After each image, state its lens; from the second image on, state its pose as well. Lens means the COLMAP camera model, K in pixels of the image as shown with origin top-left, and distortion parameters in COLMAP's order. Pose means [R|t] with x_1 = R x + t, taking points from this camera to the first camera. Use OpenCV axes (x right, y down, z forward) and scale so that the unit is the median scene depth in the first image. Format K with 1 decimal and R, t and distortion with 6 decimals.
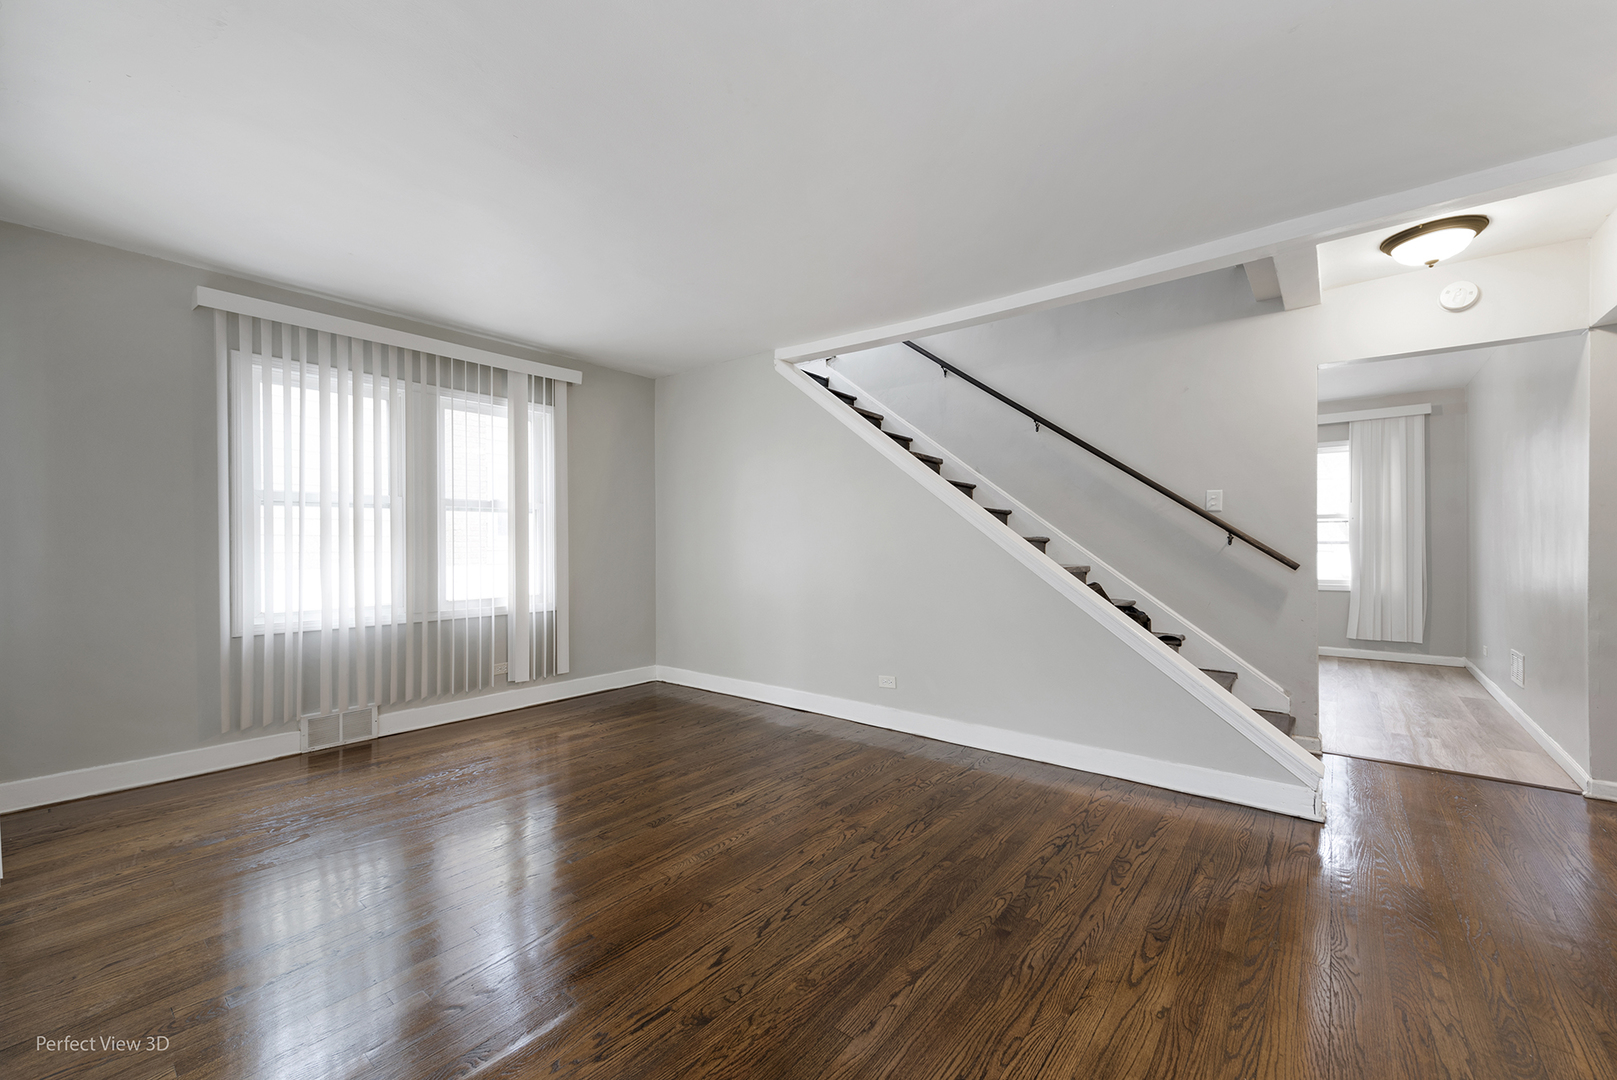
lens RADIAL K [[648.5, 0, 793.0], [0, 648.5, 539.7], [0, 0, 1]] dist [0.011062, -0.002120]
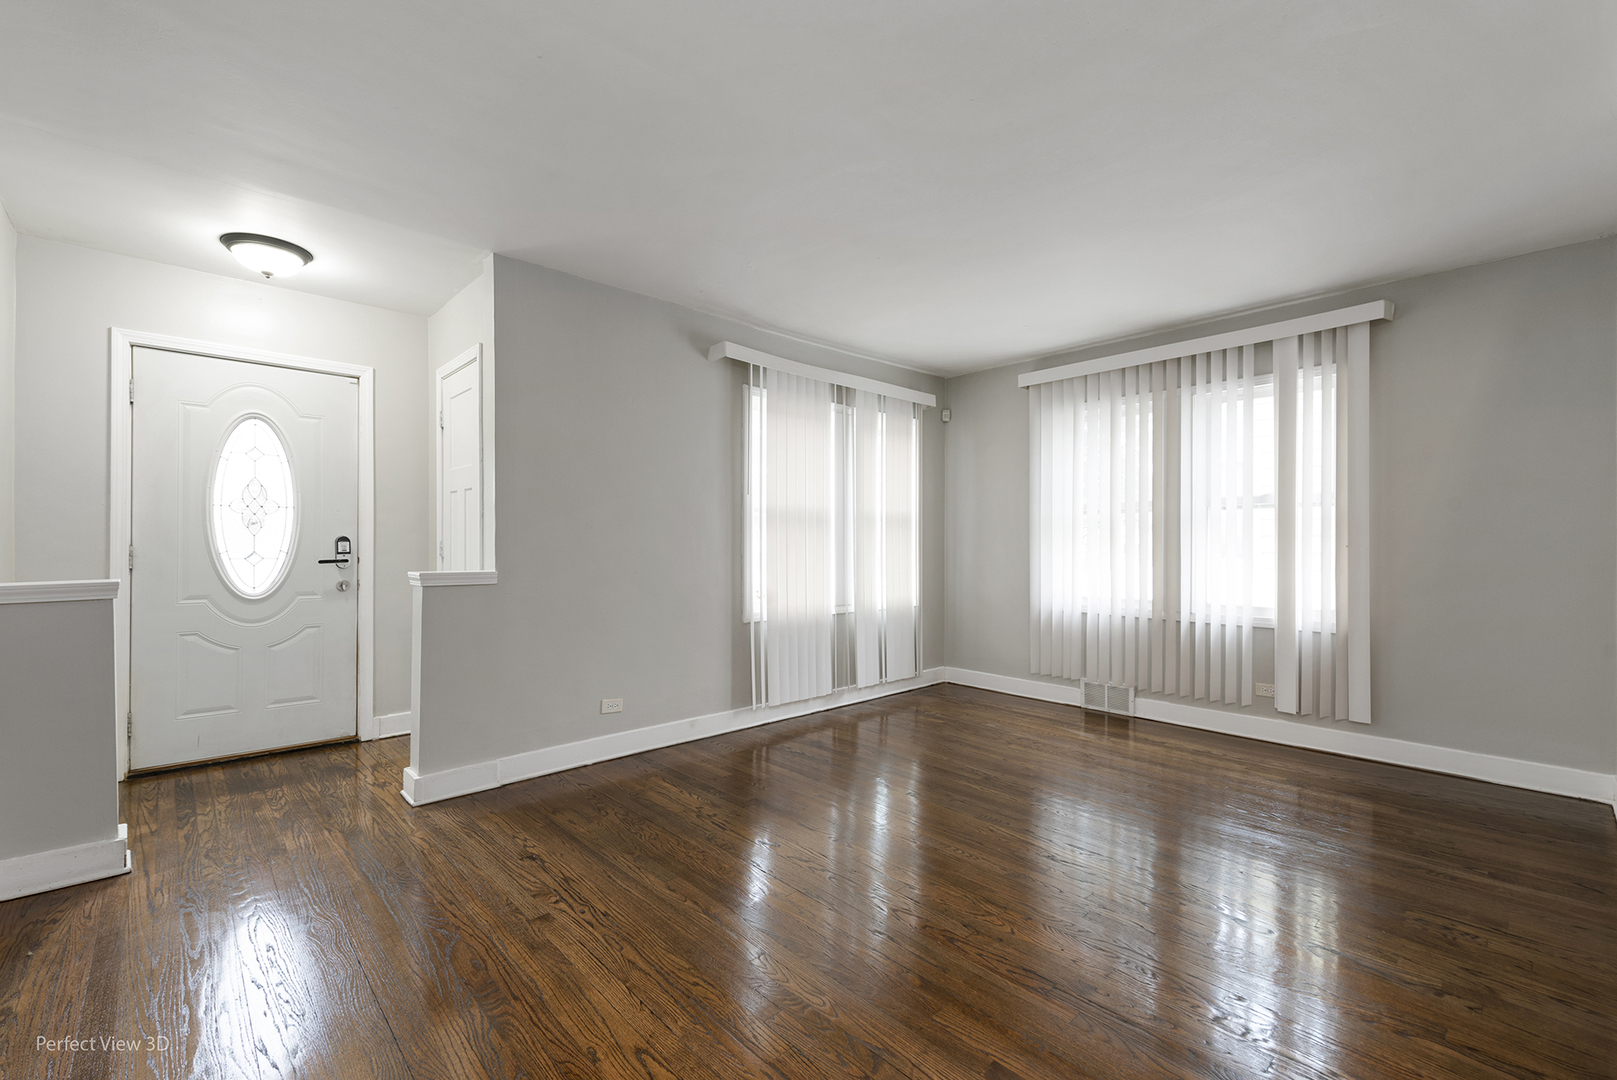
lens RADIAL K [[693.1, 0, 809.0], [0, 693.1, 545.9], [0, 0, 1]] dist [0.018759, -0.000376]
pose [[-0.127079, 0.003883, -0.991885, 0.614786], [0.006442, 0.999974, 0.003089, 0.000700], [0.991872, -0.005997, -0.127101, 0.584175]]
